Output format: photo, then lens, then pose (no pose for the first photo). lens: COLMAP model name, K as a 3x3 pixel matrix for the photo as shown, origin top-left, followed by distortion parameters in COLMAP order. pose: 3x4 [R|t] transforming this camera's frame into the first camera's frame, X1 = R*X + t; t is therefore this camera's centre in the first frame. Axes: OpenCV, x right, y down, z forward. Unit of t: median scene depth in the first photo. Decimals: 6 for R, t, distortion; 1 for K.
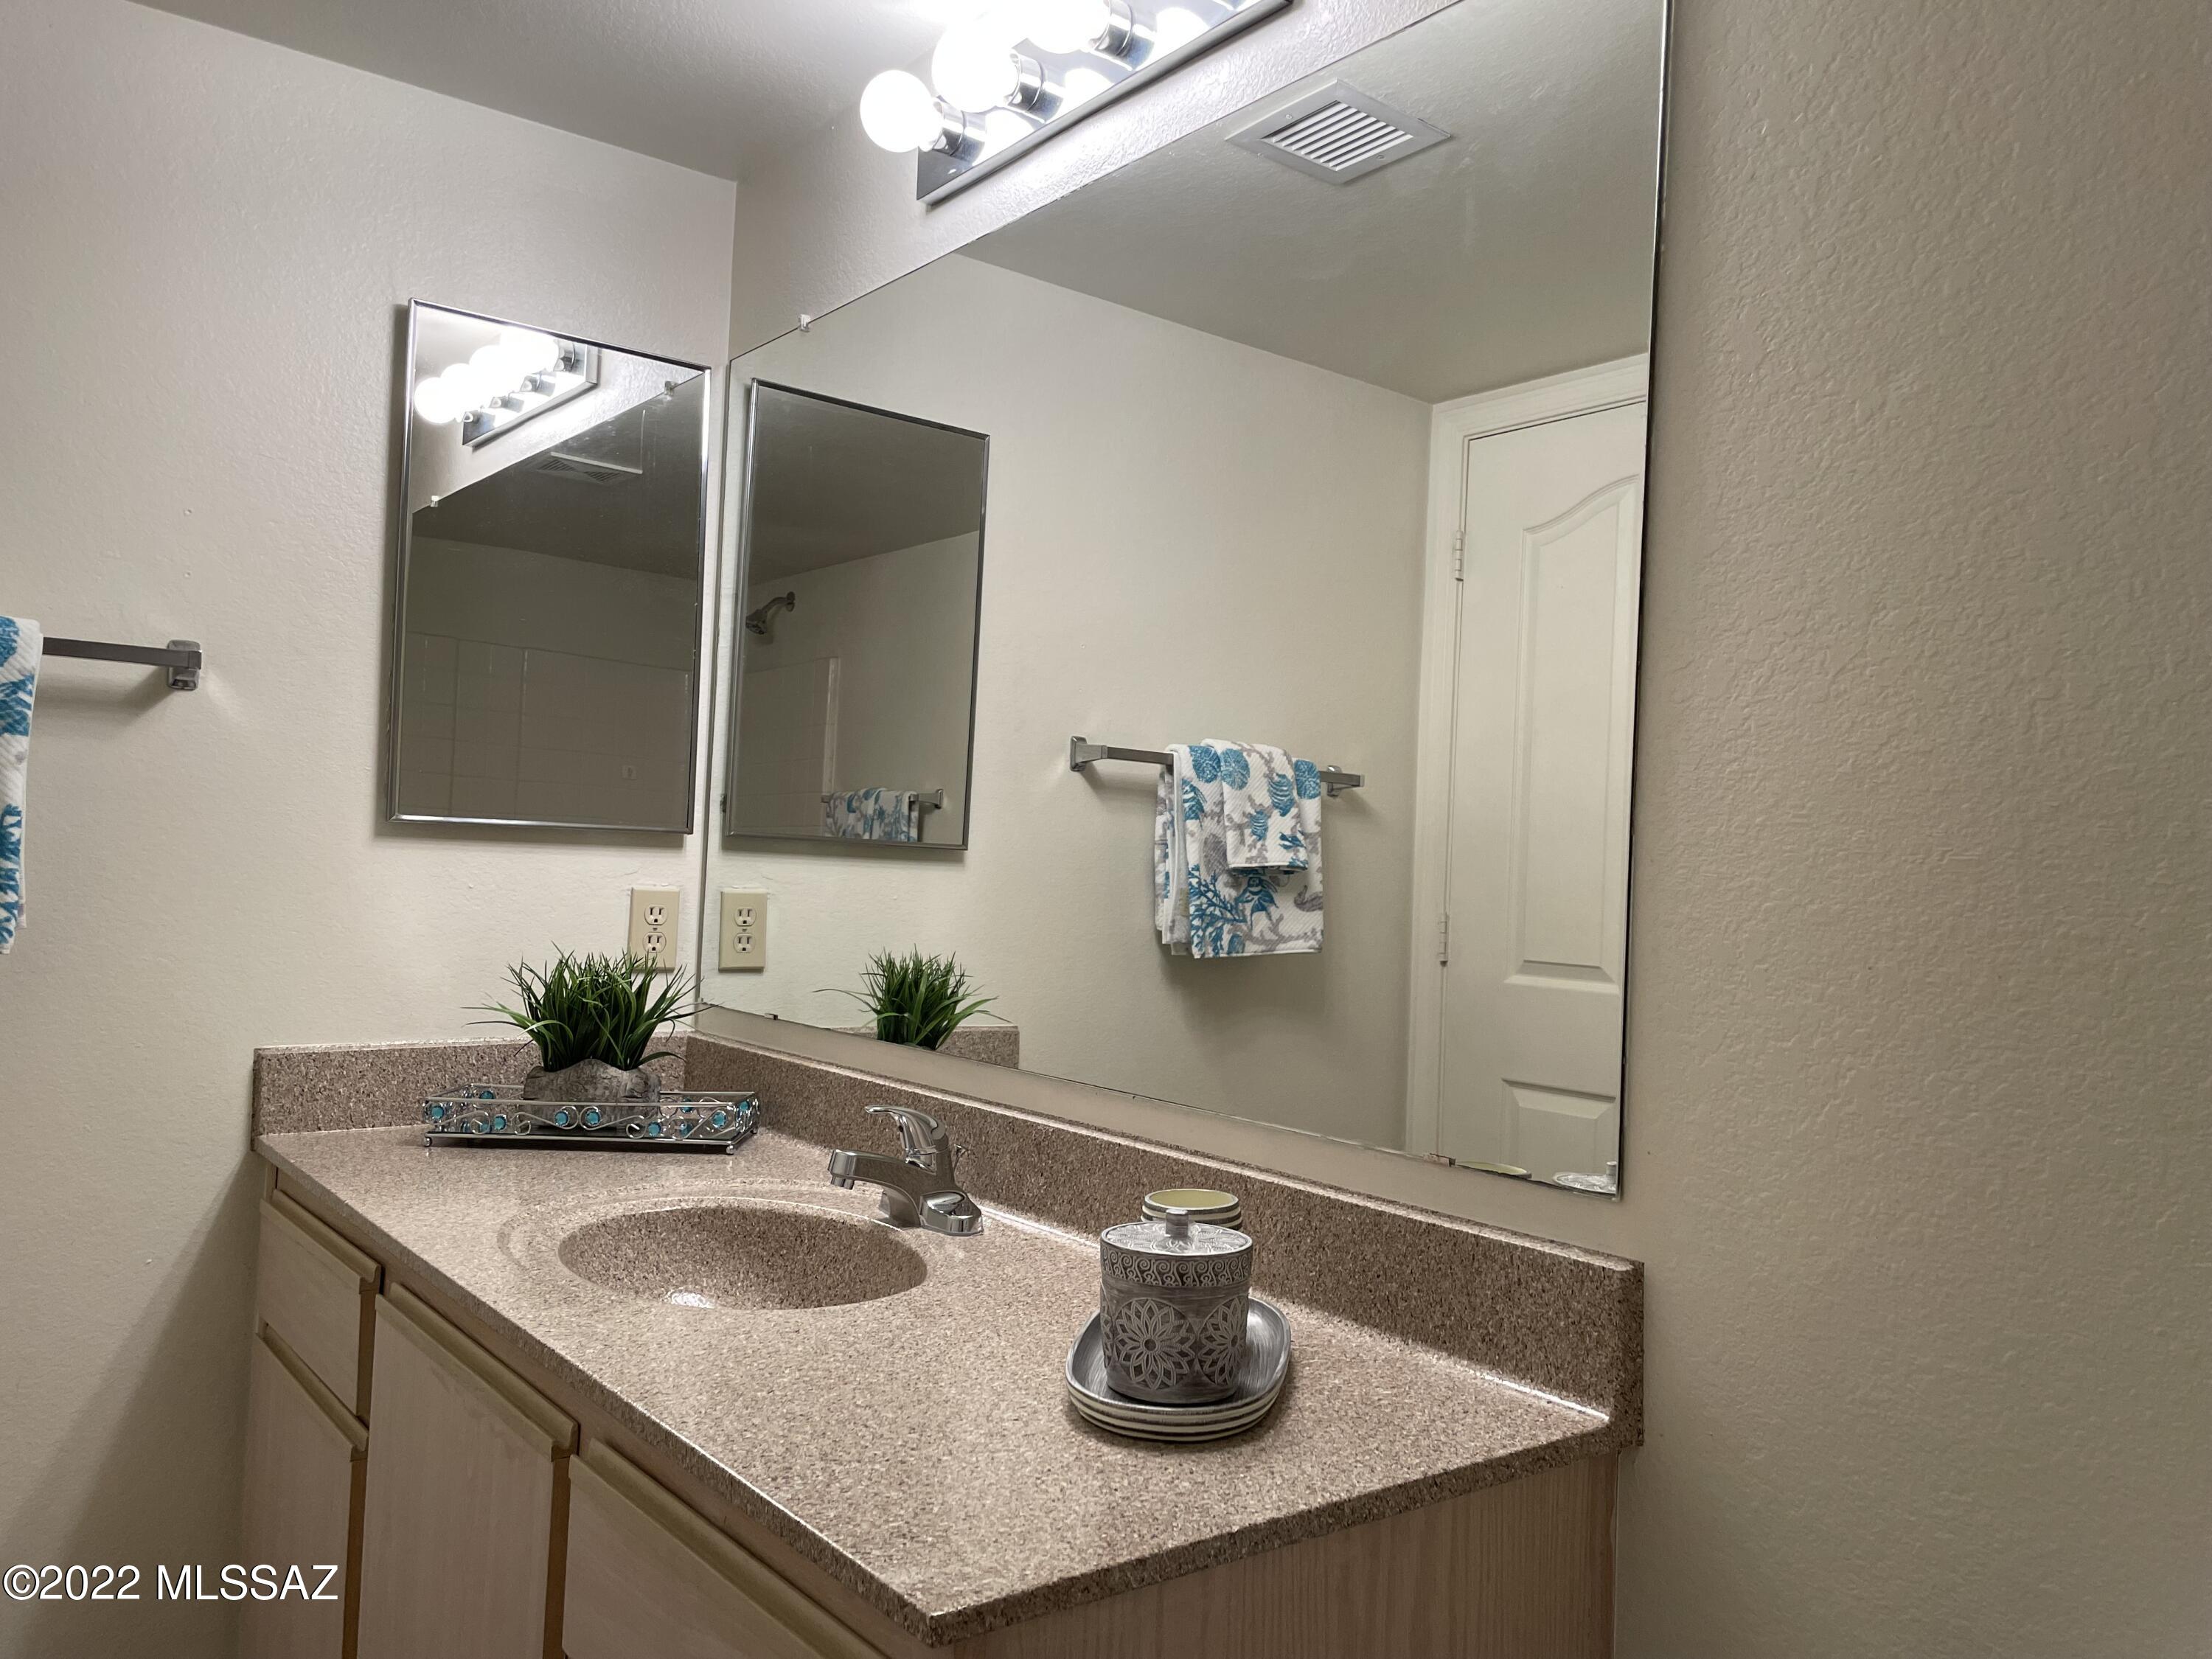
lens RADIAL K [[1671.9, 0, 1104.2], [0, 1671.9, 836.6], [0, 0, 1]] dist [0.097220, -0.139210]
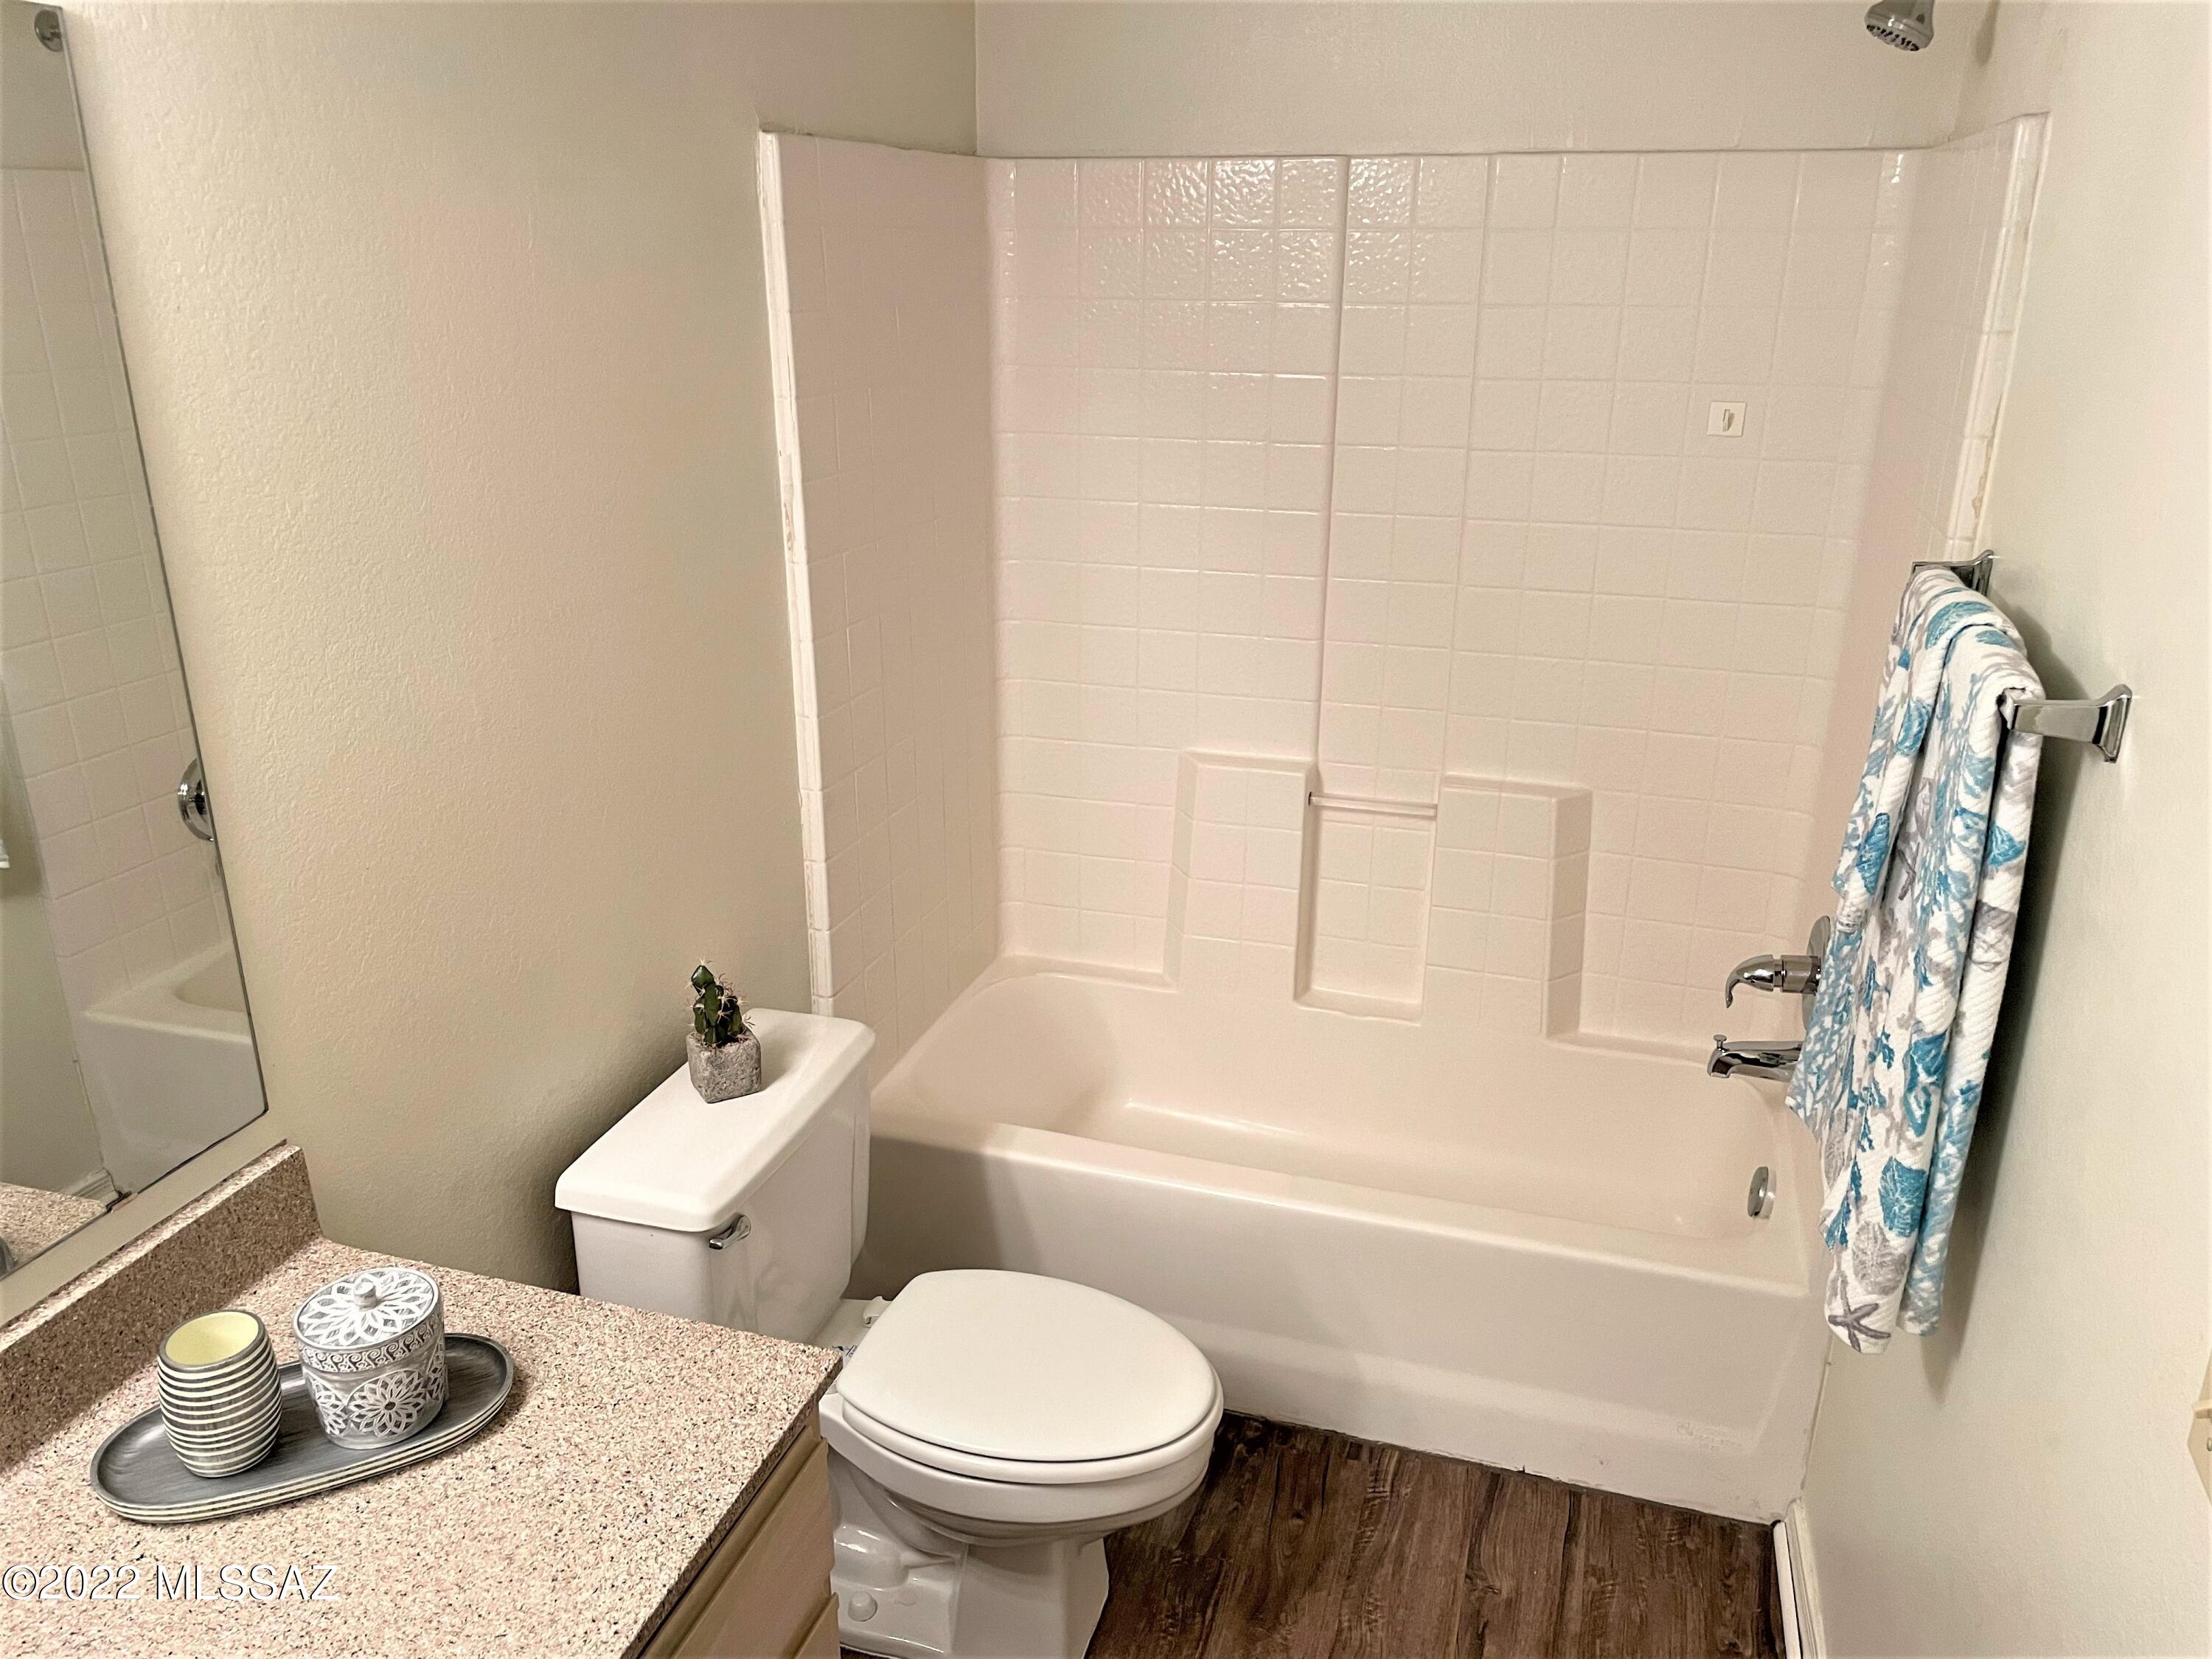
lens RADIAL K [[1659.6, 0, 1105.4], [0, 1659.6, 853.1], [0, 0, 1]] dist [0.082367, -0.113560]
pose [[-0.561722, -0.341605, 0.753508, -0.629464], [-0.041525, 0.921269, 0.386704, -0.322908], [-0.826284, 0.185930, -0.531682, 0.718344]]
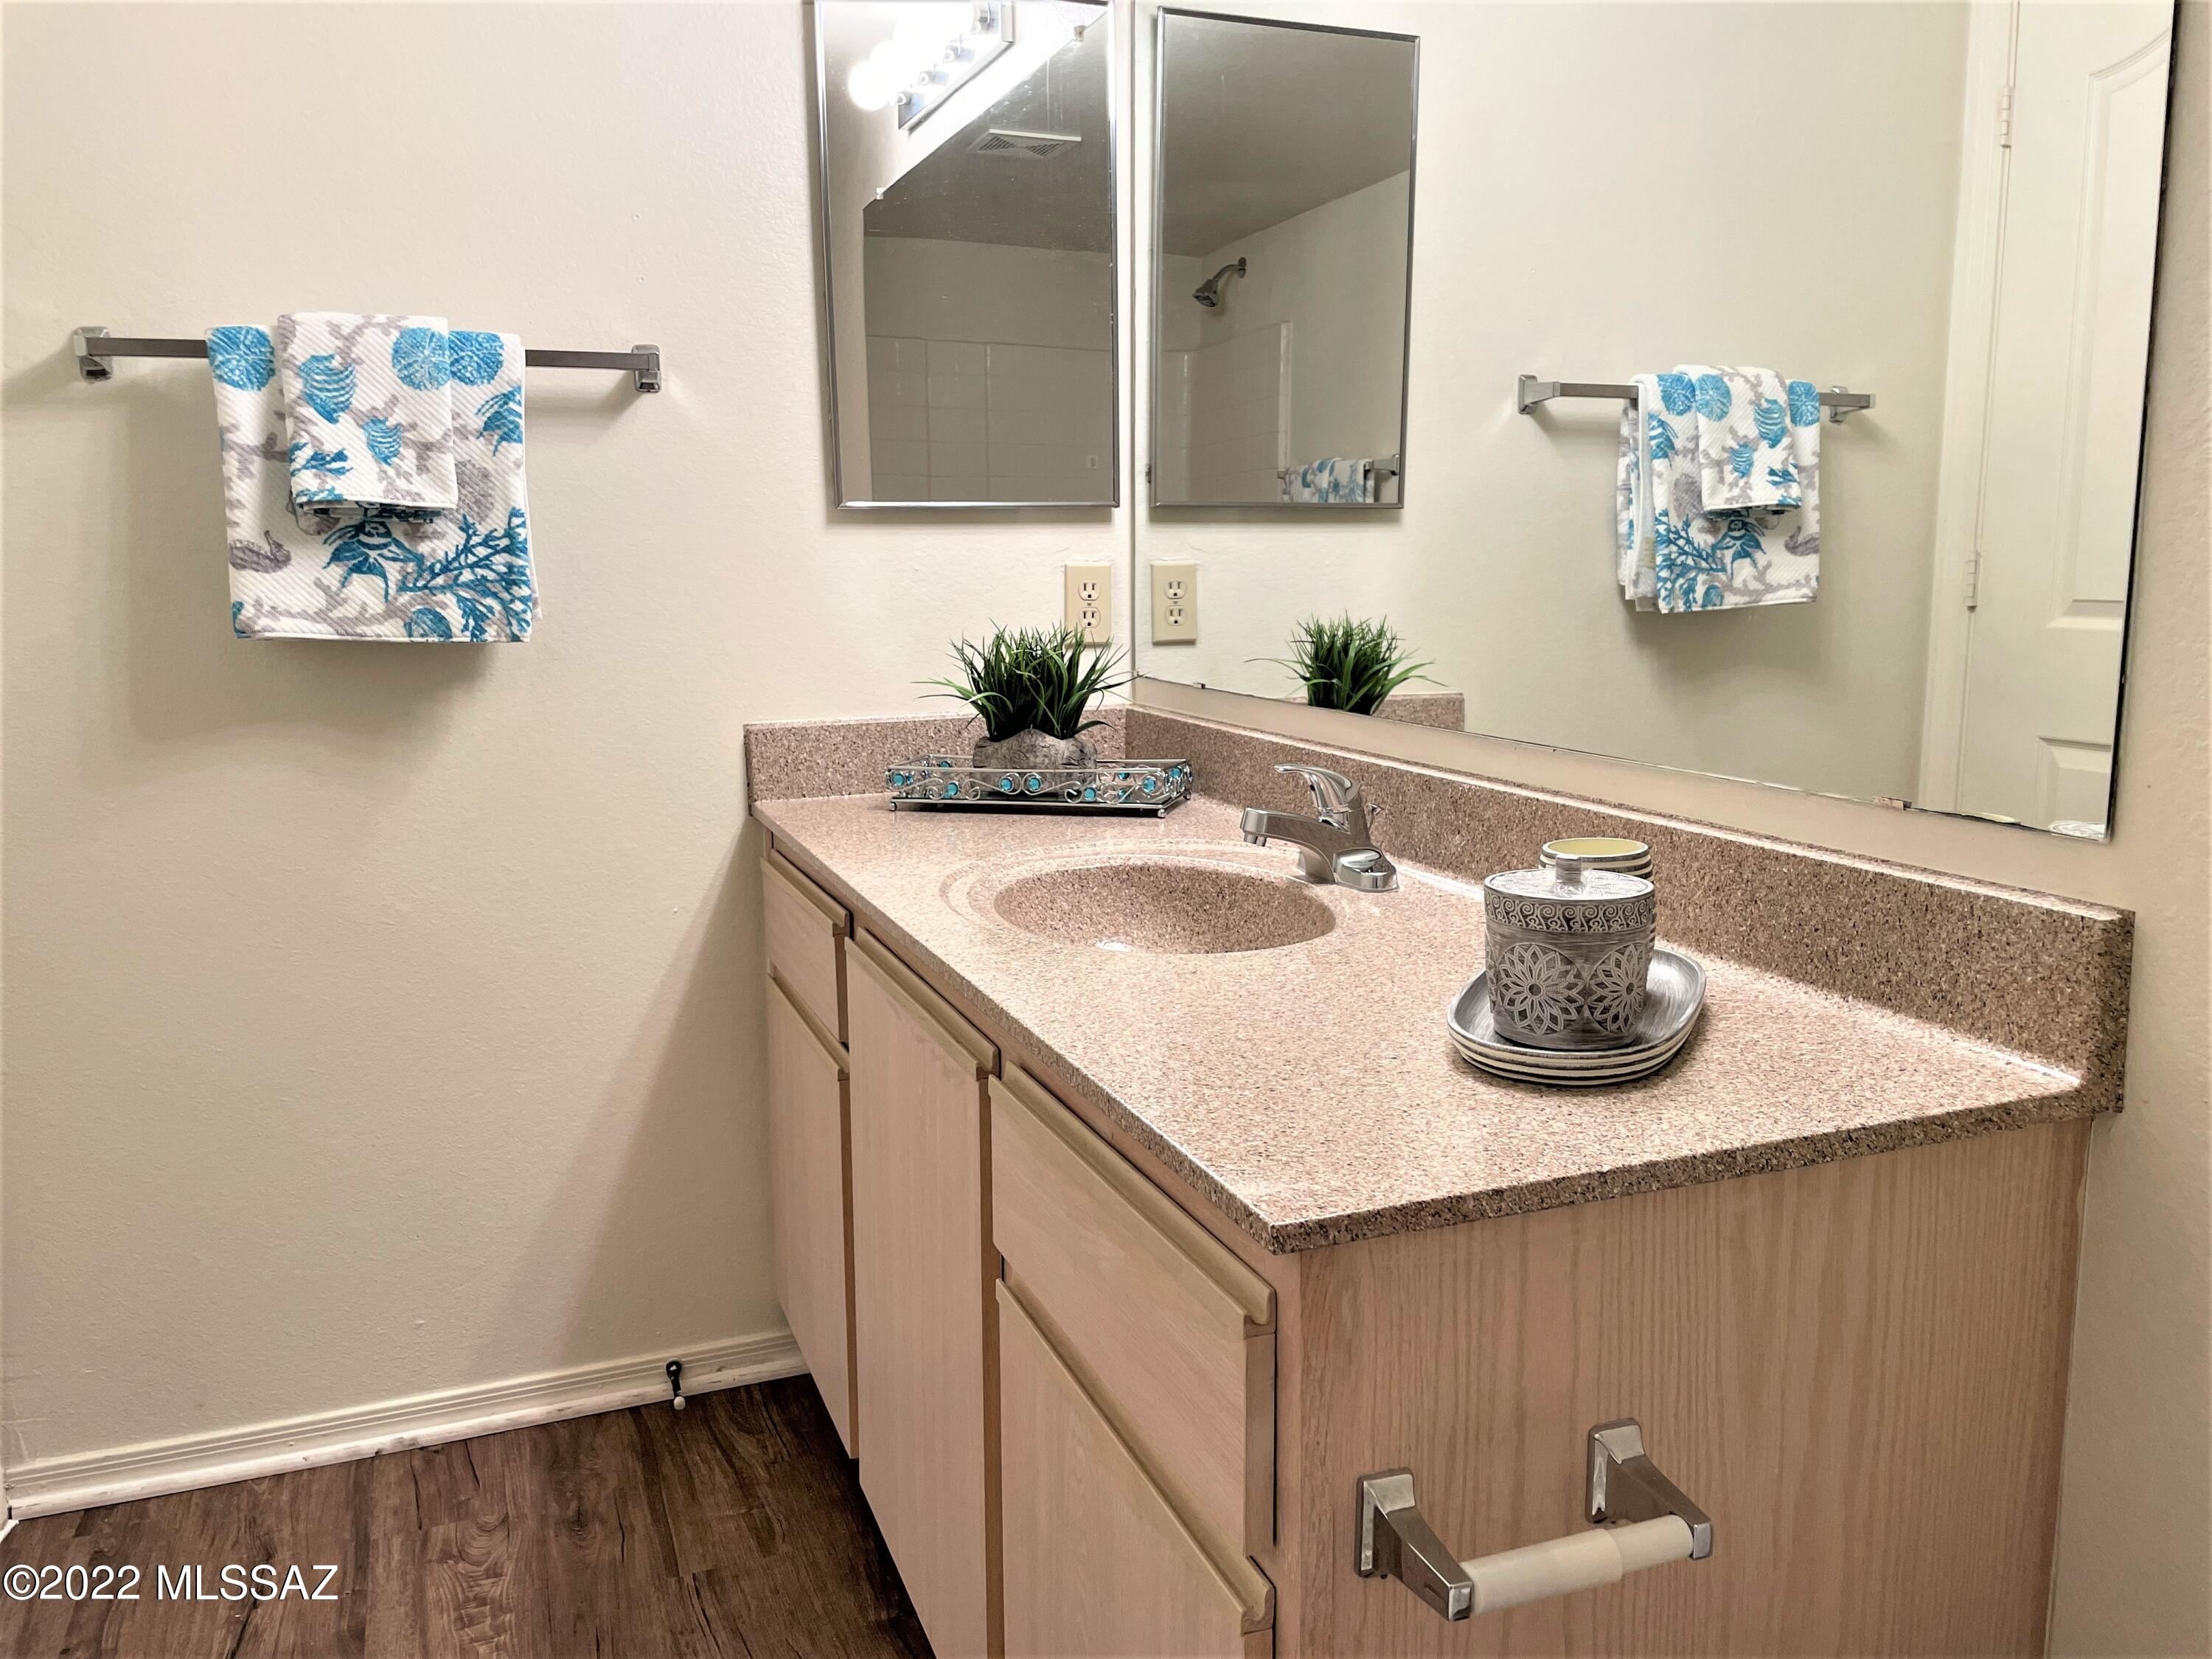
lens RADIAL K [[1676.7, 0, 1093.1], [0, 1676.7, 822.4], [0, 0, 1]] dist [0.104101, -0.152709]
pose [[0.956856, -0.006092, -0.290498, 0.040379], [0.057021, 0.984276, 0.167179, 0.020103], [0.284912, -0.176531, 0.942158, 0.024874]]
